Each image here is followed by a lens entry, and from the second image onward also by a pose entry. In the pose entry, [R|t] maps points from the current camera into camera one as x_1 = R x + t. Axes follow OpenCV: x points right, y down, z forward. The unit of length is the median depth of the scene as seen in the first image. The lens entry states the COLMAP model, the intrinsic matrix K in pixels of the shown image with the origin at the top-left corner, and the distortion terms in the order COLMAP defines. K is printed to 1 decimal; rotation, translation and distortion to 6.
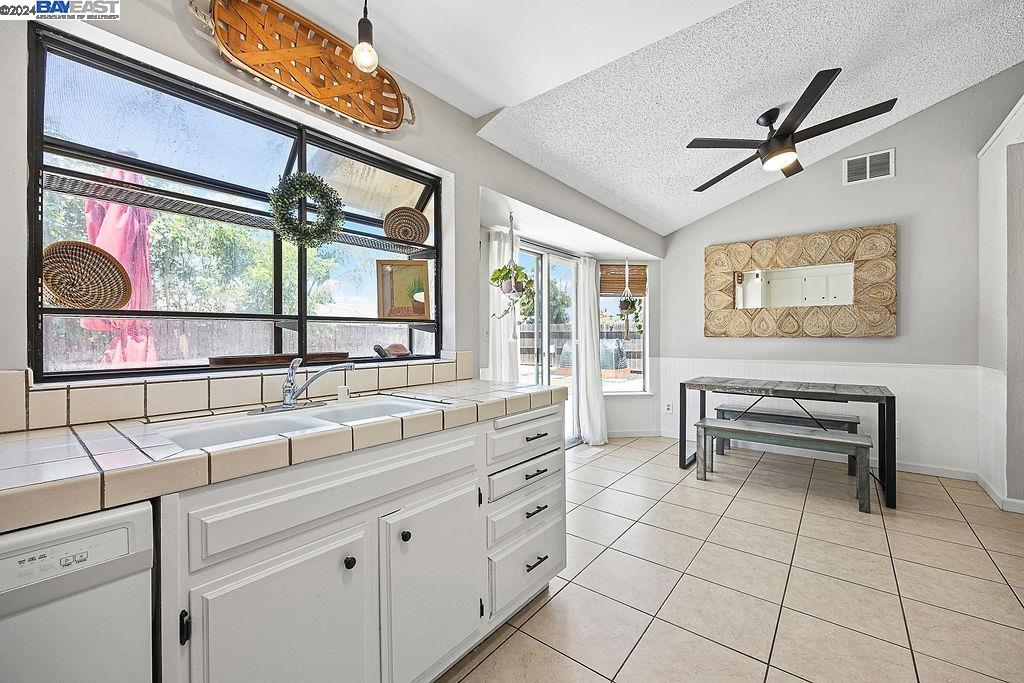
lens RADIAL K [[413.8, 0, 512.6], [0, 413.8, 339.9], [0, 0, 1]] dist [-0.001067, -0.001013]
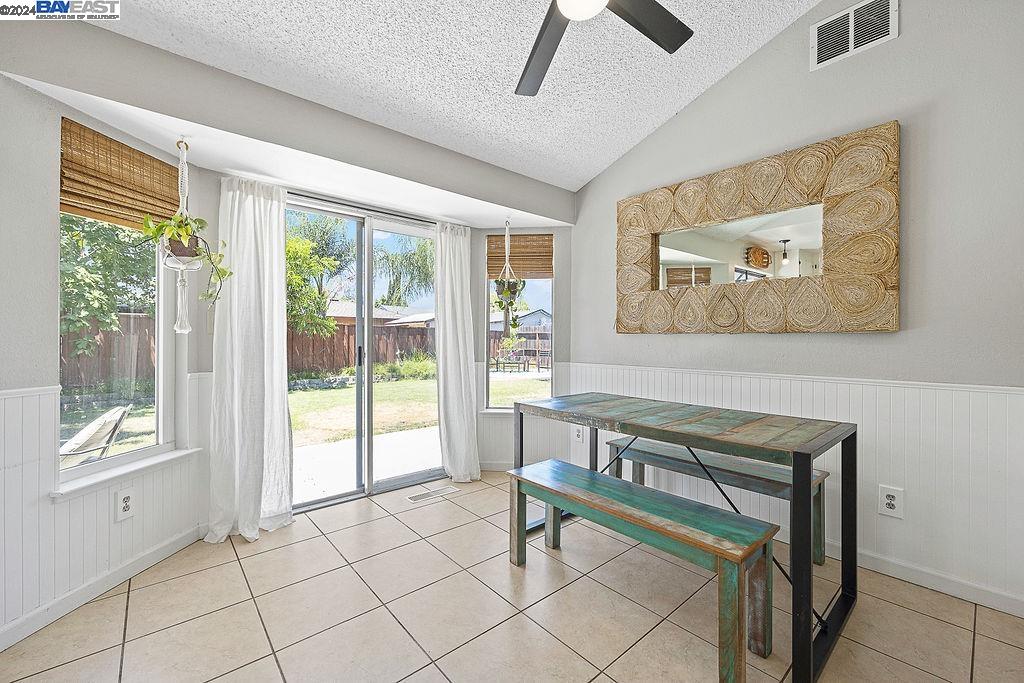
lens RADIAL K [[413.8, 0, 509.8], [0, 413.8, 341.3], [0, 0, 1]] dist [-0.001067, -0.001013]
pose [[0.982125, 0.006623, -0.188111, 0.485235], [-0.007026, 0.999974, -0.001476, 0.009434], [0.188097, 0.002772, 0.982147, 0.341965]]
